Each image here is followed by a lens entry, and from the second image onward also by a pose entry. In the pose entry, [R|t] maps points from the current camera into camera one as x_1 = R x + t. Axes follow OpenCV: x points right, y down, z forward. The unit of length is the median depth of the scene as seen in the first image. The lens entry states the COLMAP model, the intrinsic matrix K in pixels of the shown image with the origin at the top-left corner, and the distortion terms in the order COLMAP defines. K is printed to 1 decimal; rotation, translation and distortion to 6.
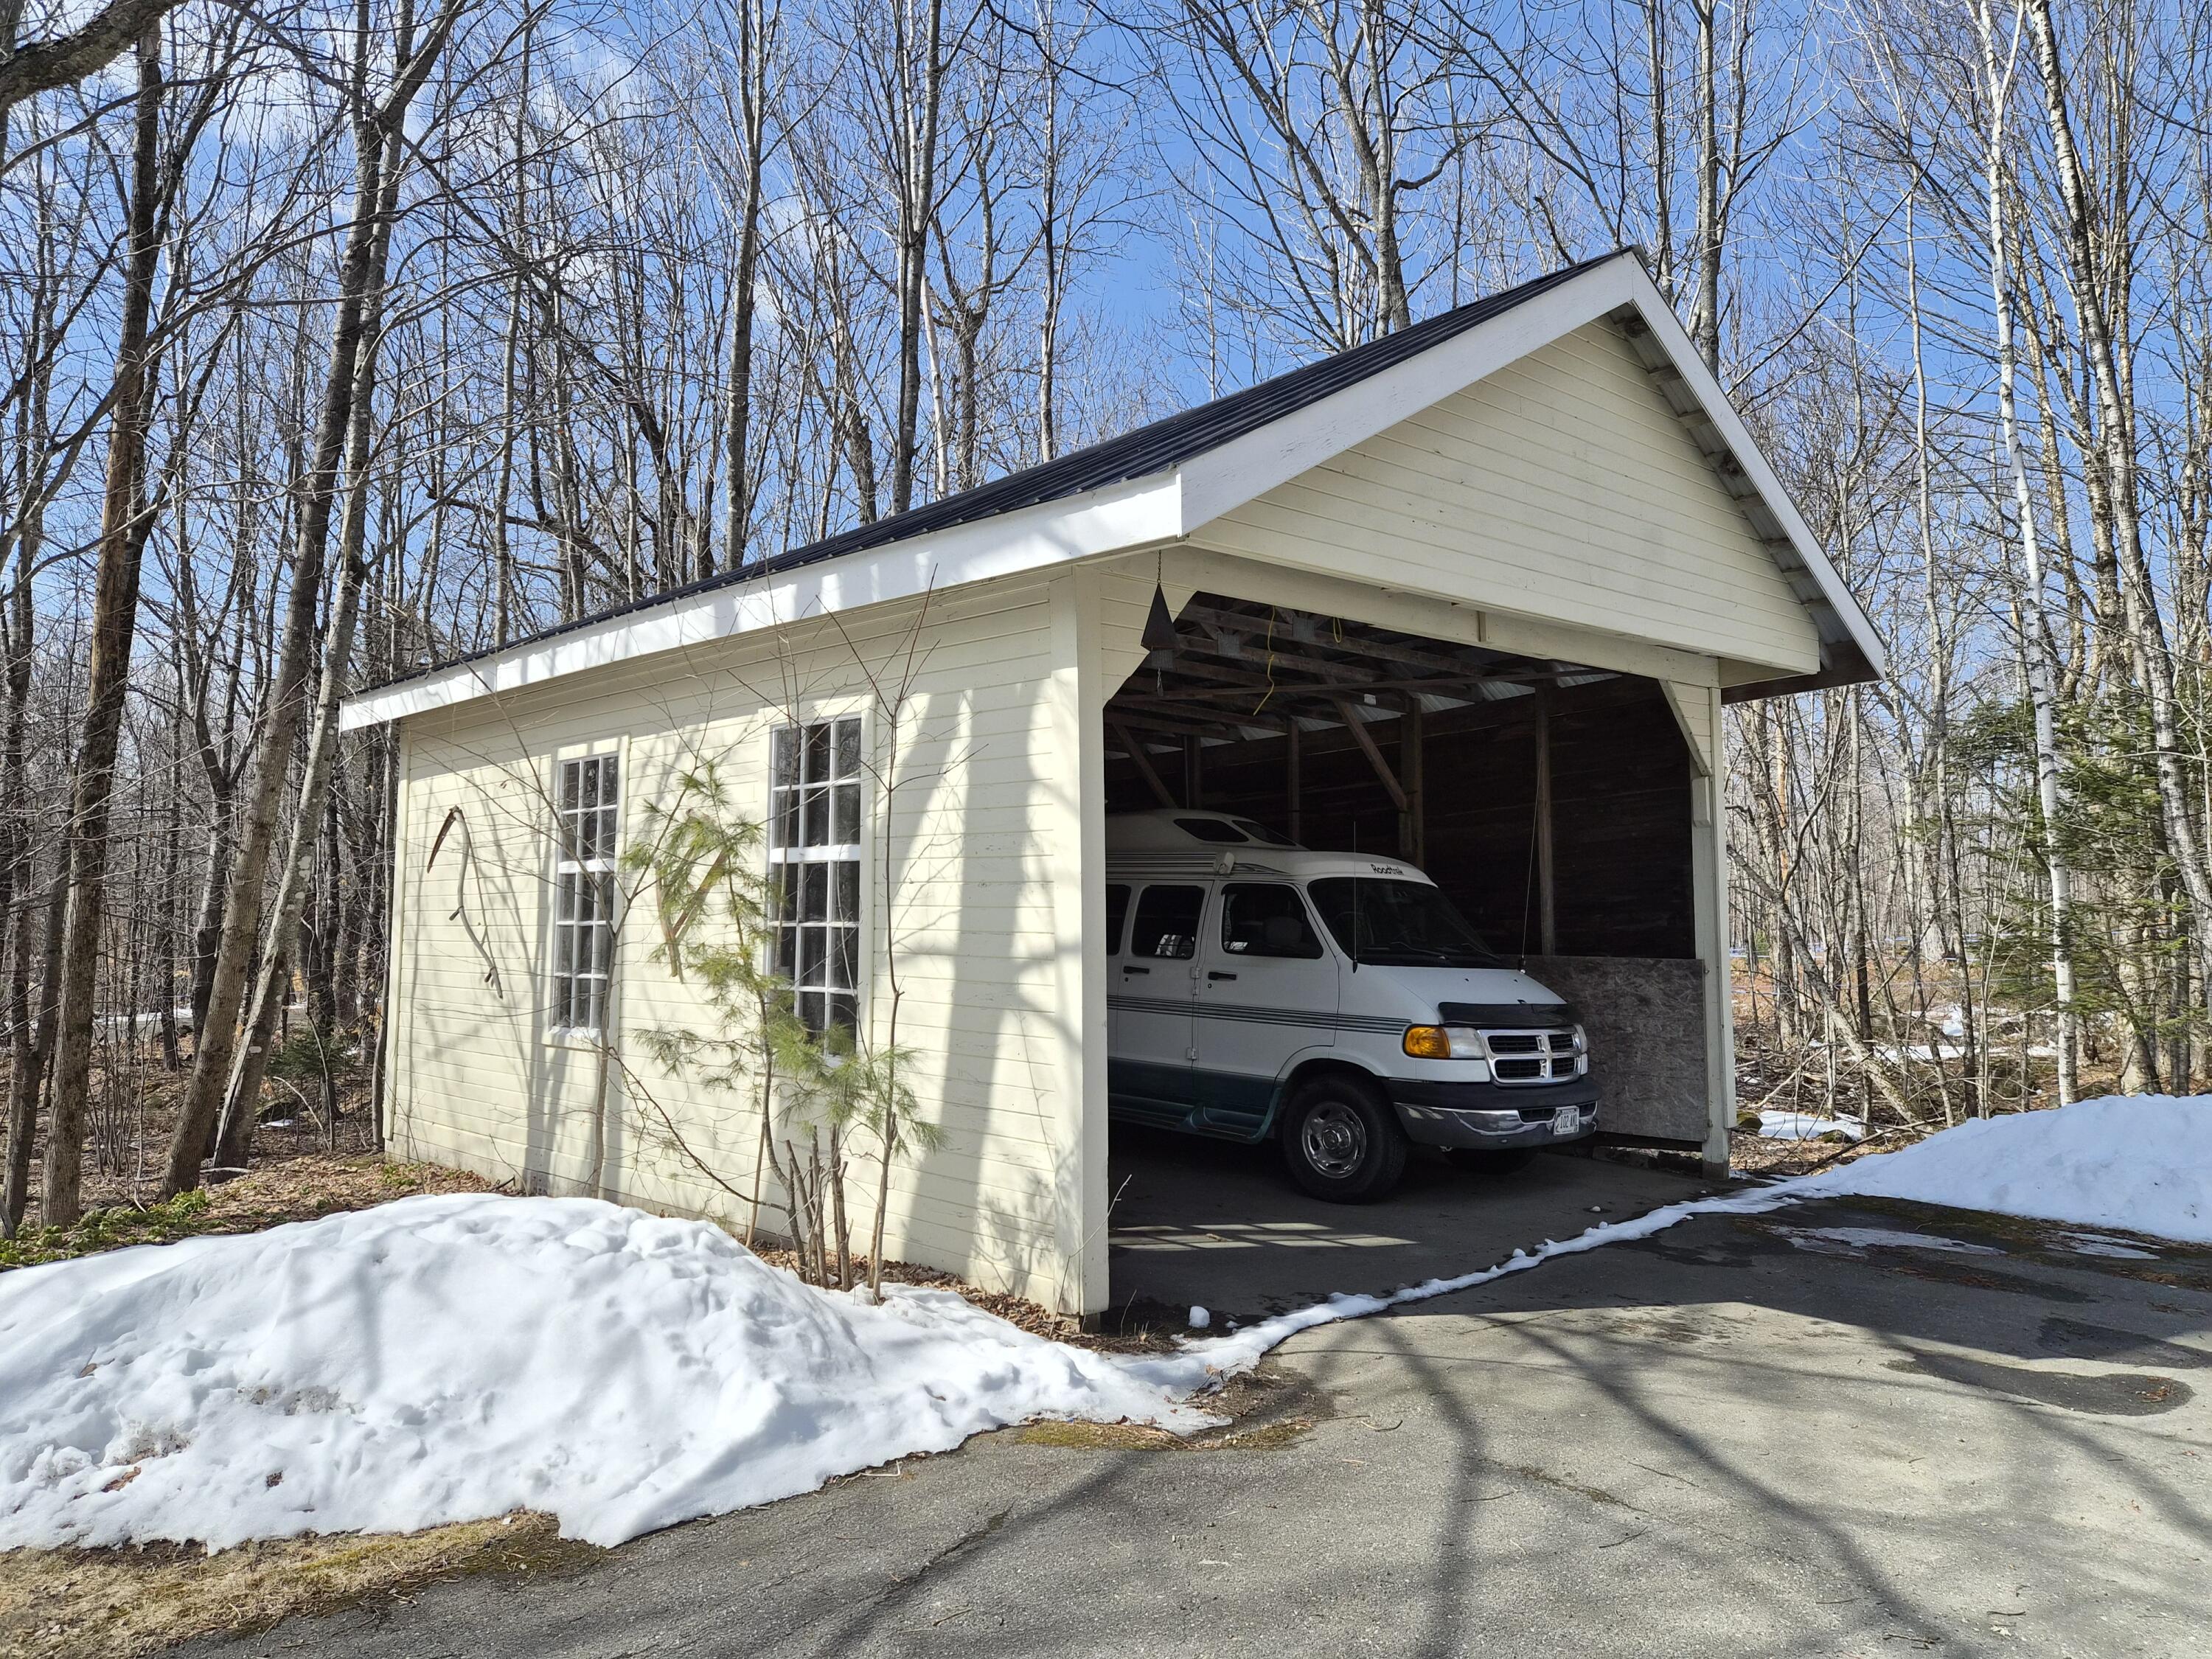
lens RADIAL K [[1480.3, 0, 1117.4], [0, 1480.3, 832.6], [0, 0, 1]] dist [0.066424, -0.047776]
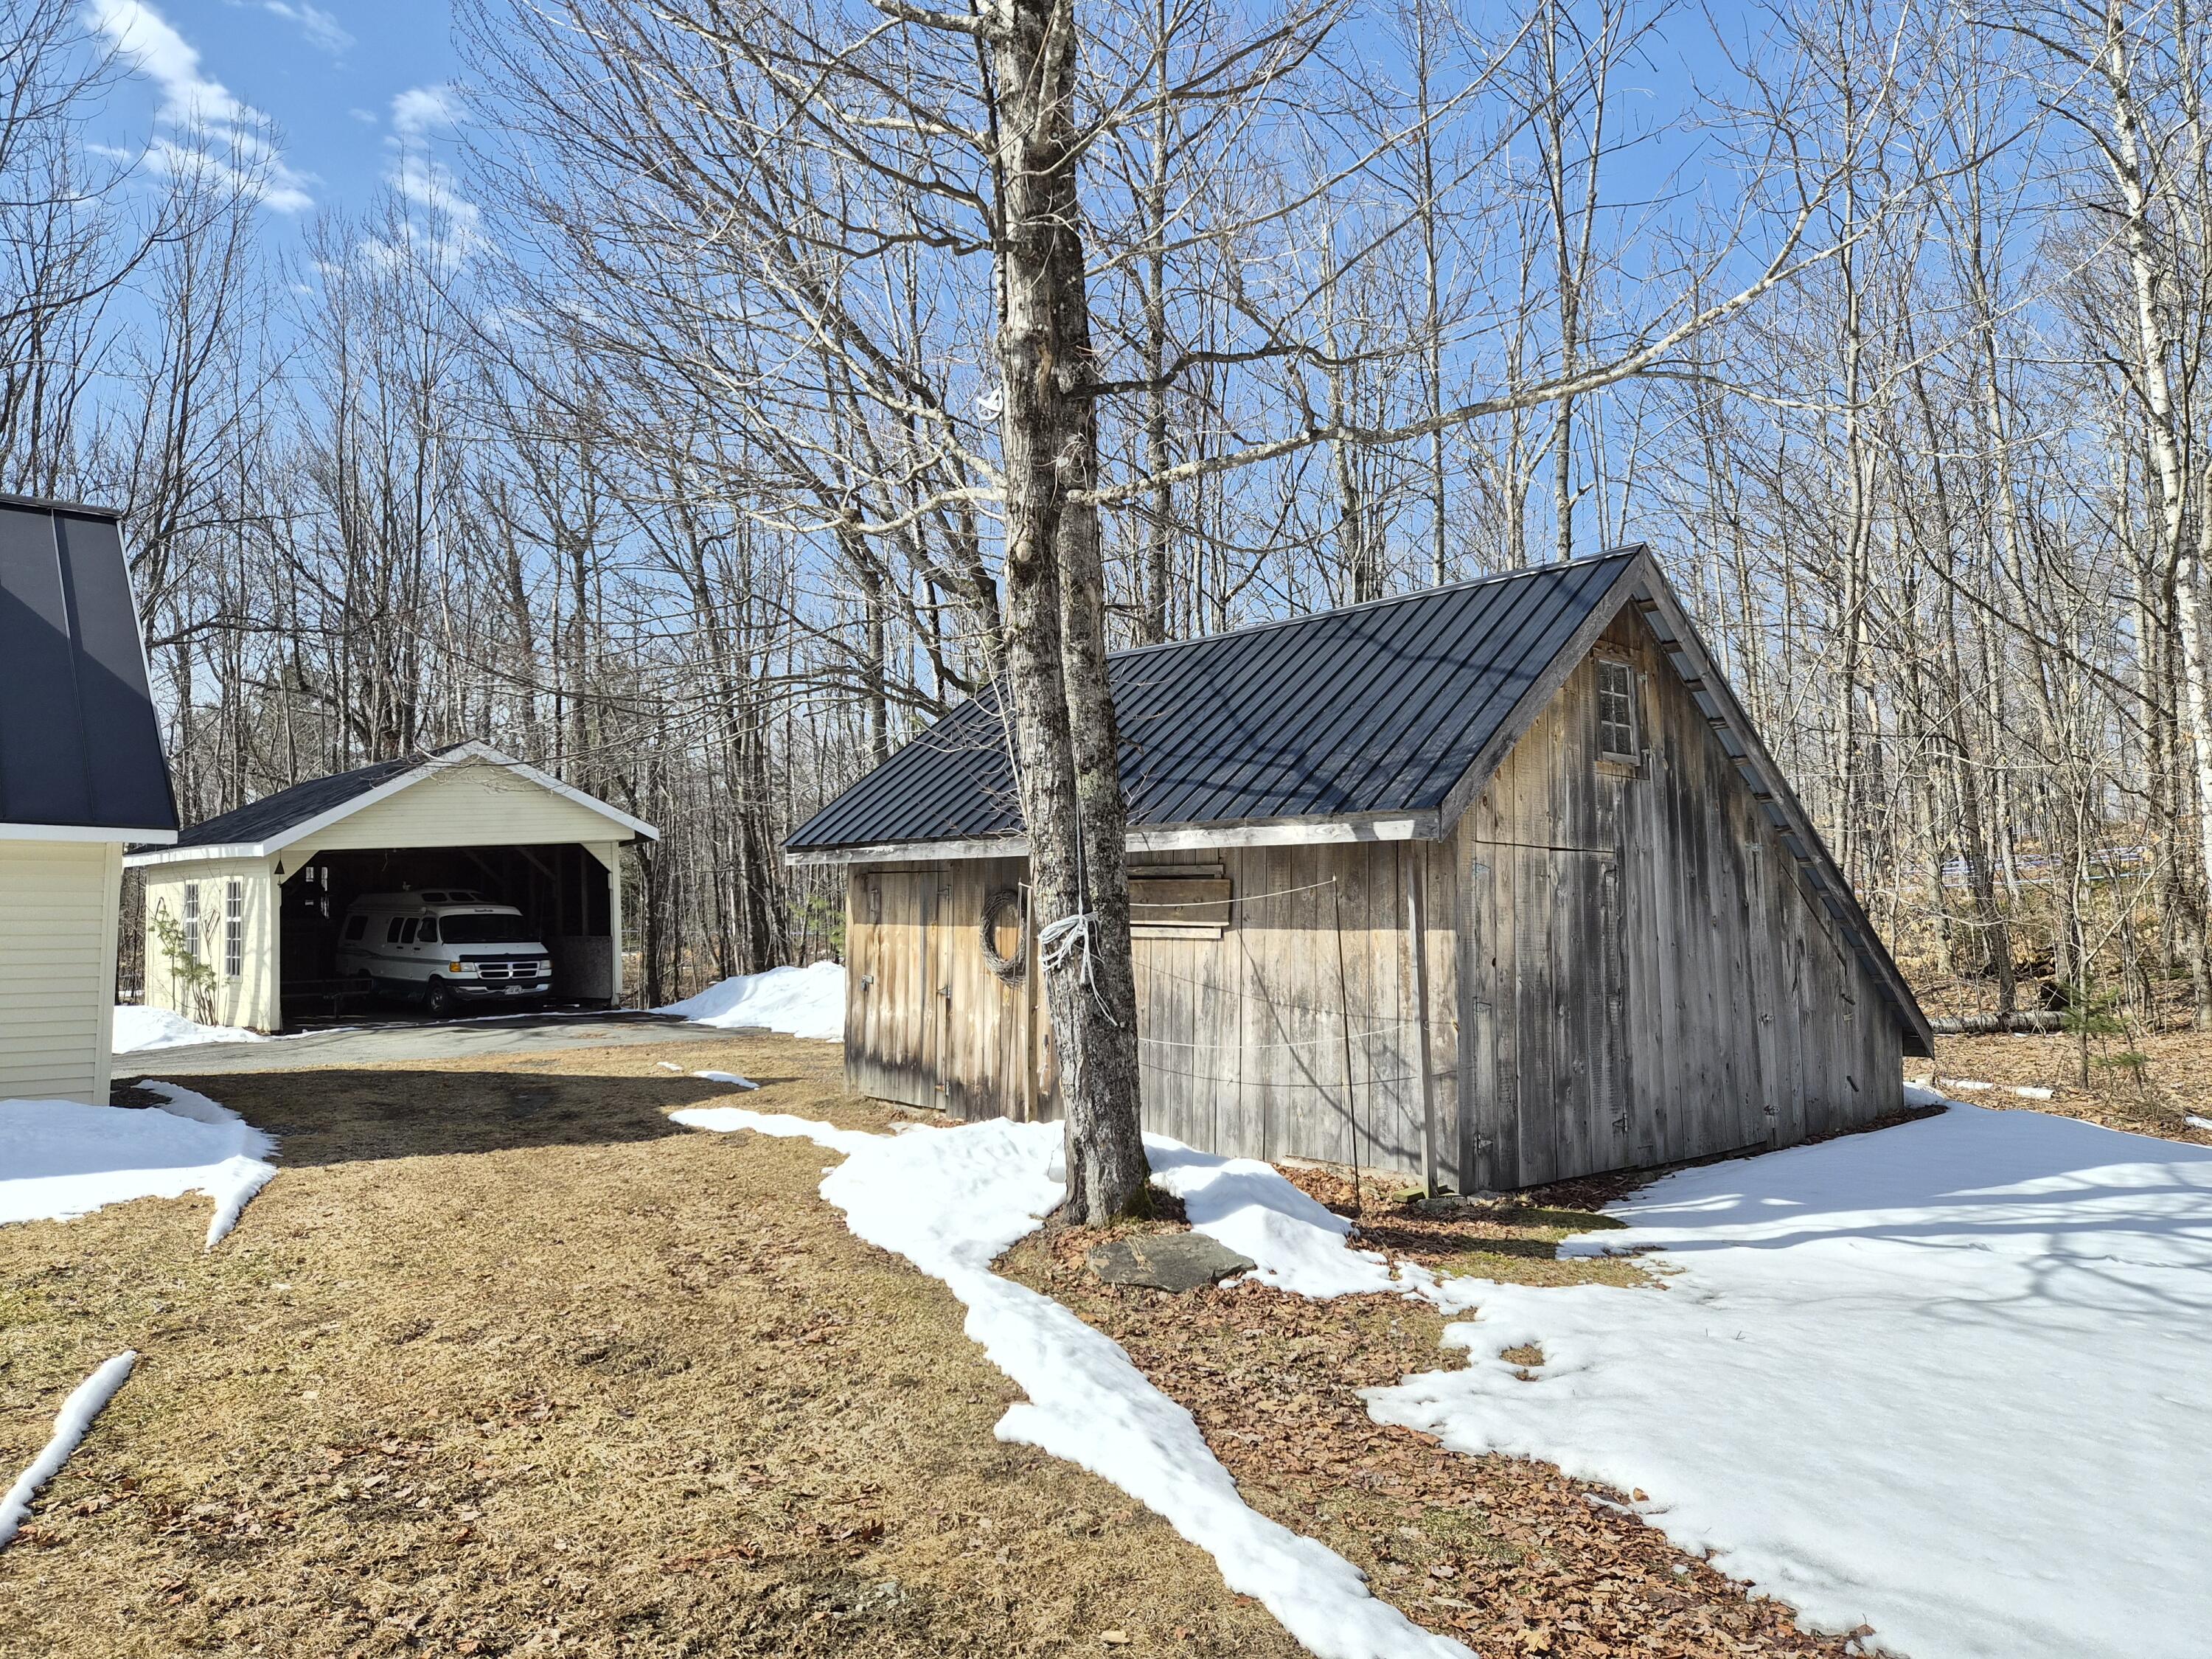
lens RADIAL K [[1480.3, 0, 1117.4], [0, 1480.3, 832.6], [0, 0, 1]] dist [0.066424, -0.047776]
pose [[0.999392, -0.026567, 0.022591, 1.590688], [0.025986, 0.999333, 0.025639, -0.199872], [-0.023257, -0.025036, 0.999416, -2.303333]]
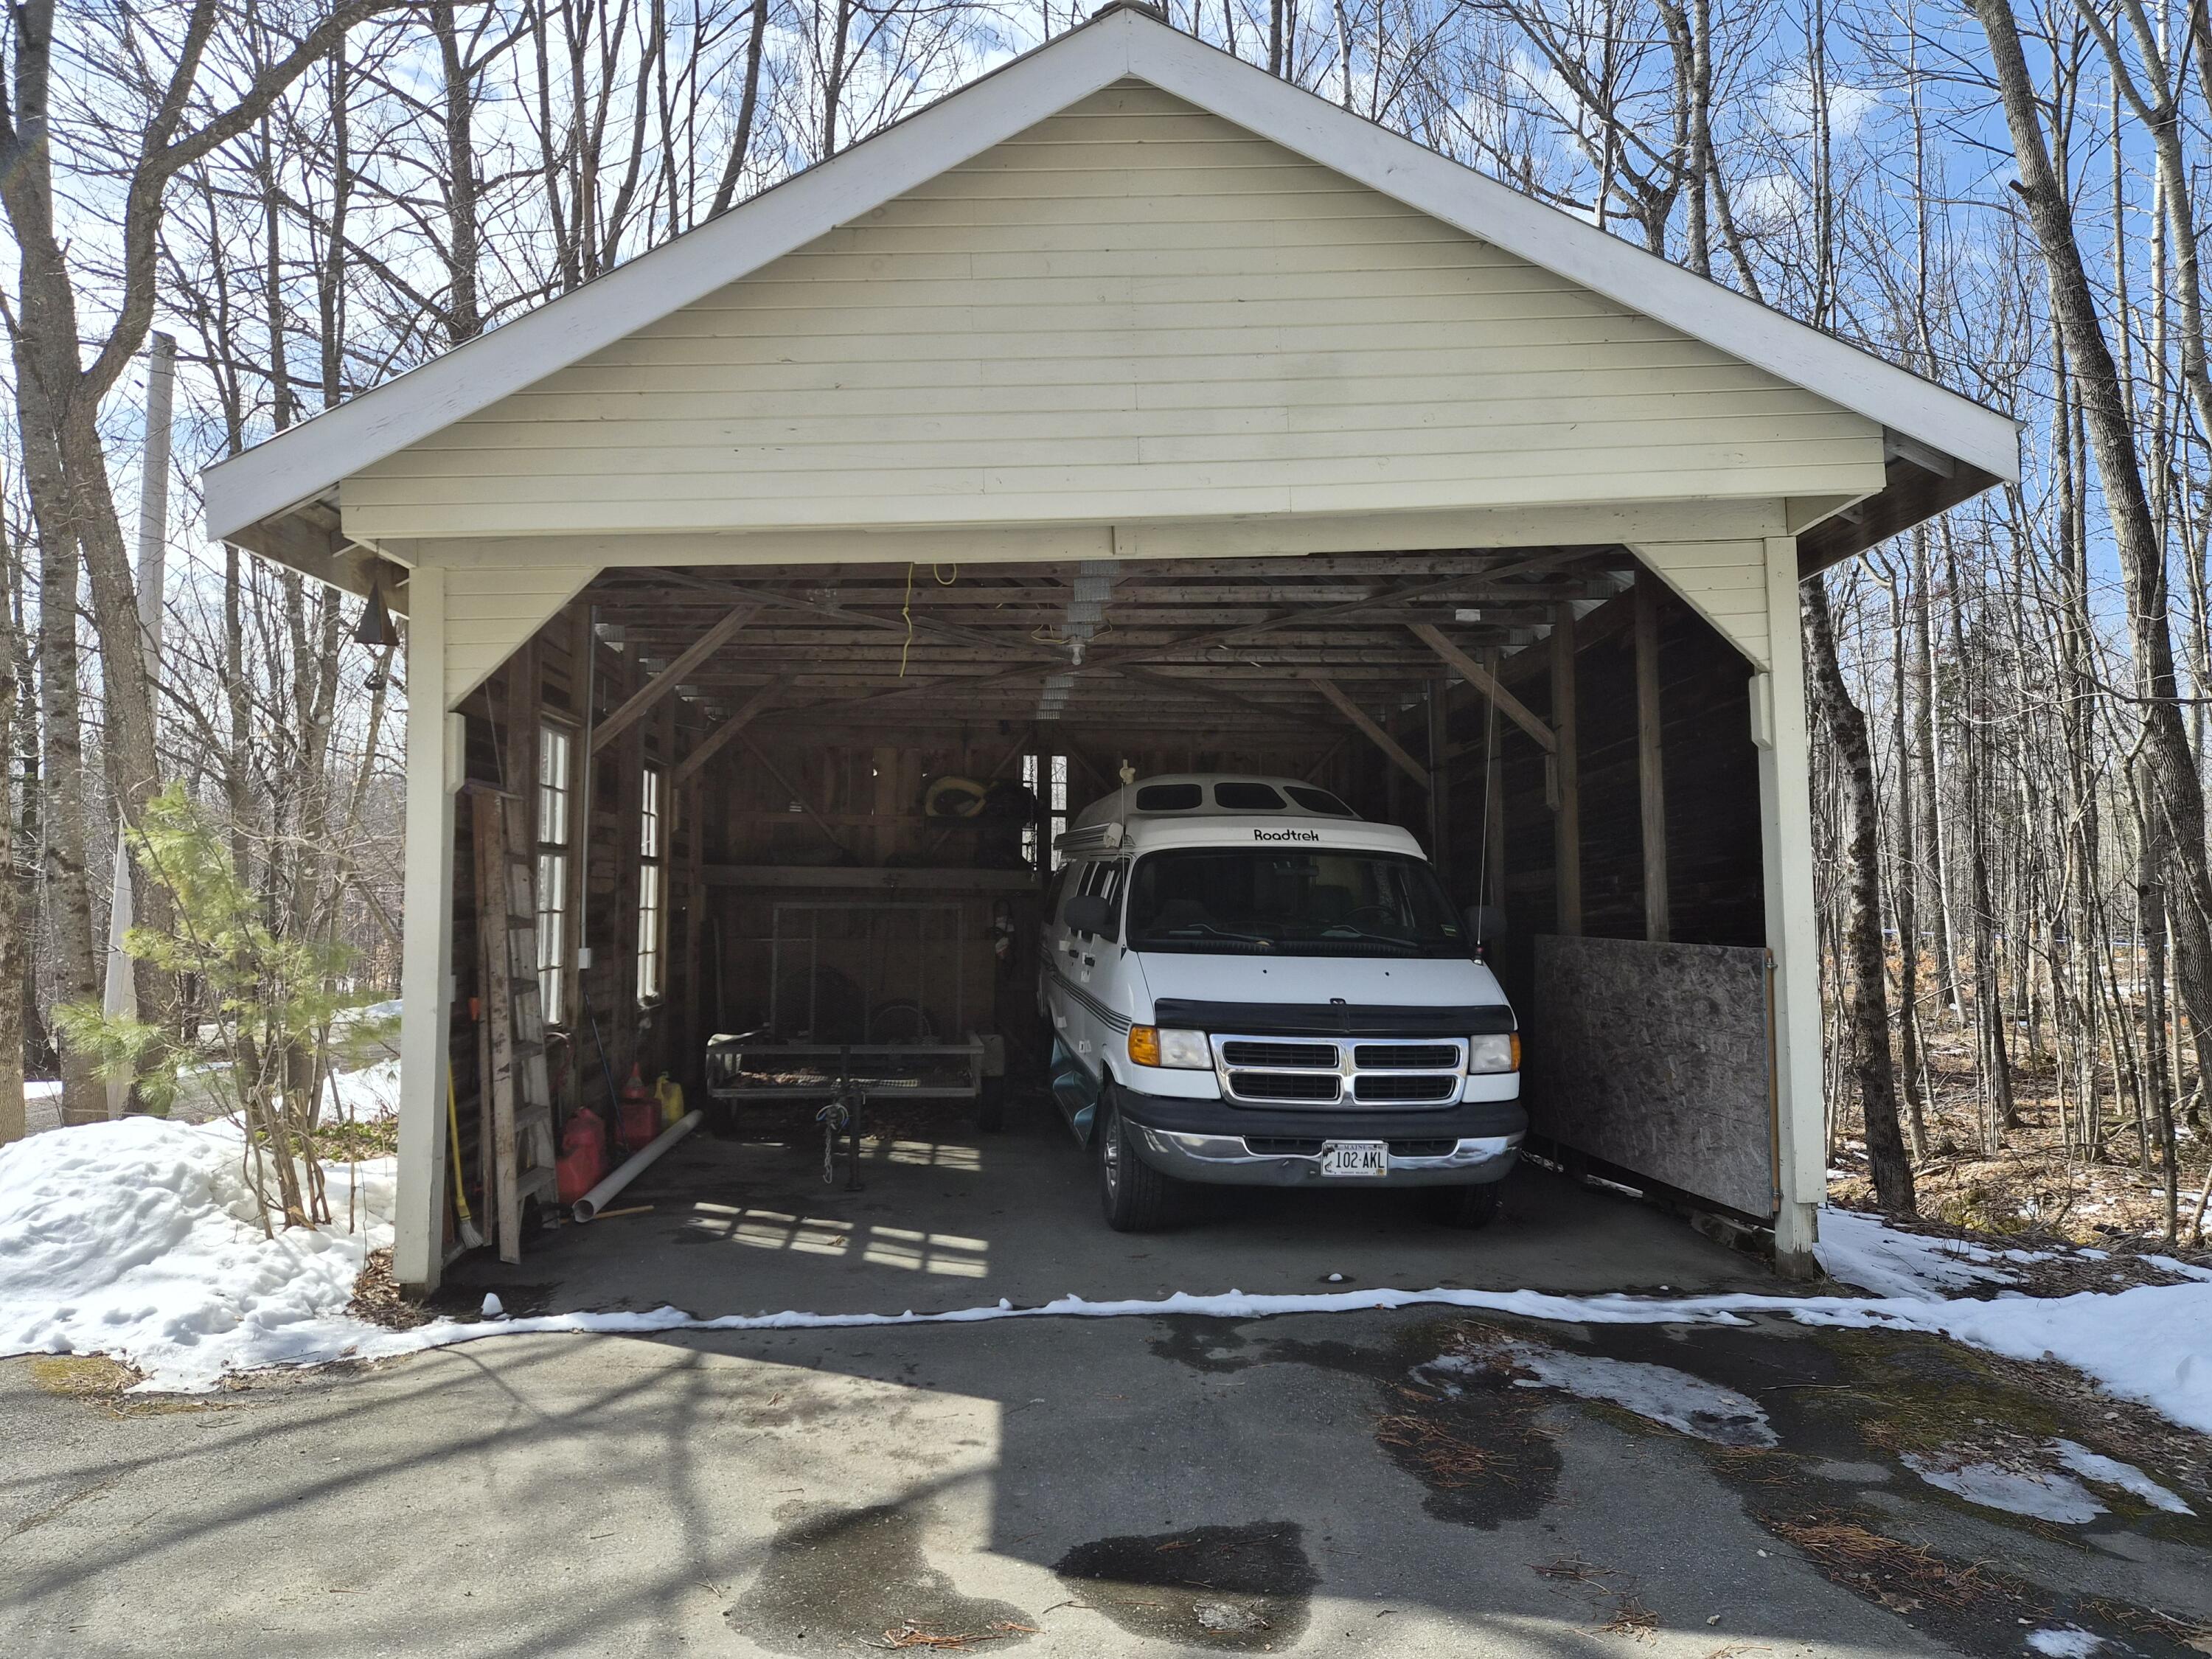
lens RADIAL K [[1480.3, 0, 1117.4], [0, 1480.3, 832.6], [0, 0, 1]] dist [0.066424, -0.047776]
pose [[0.767180, -0.038399, -0.640281, 0.729916], [0.046962, 0.998890, -0.003636, 0.024959], [0.639710, -0.027279, 0.768132, 0.360469]]
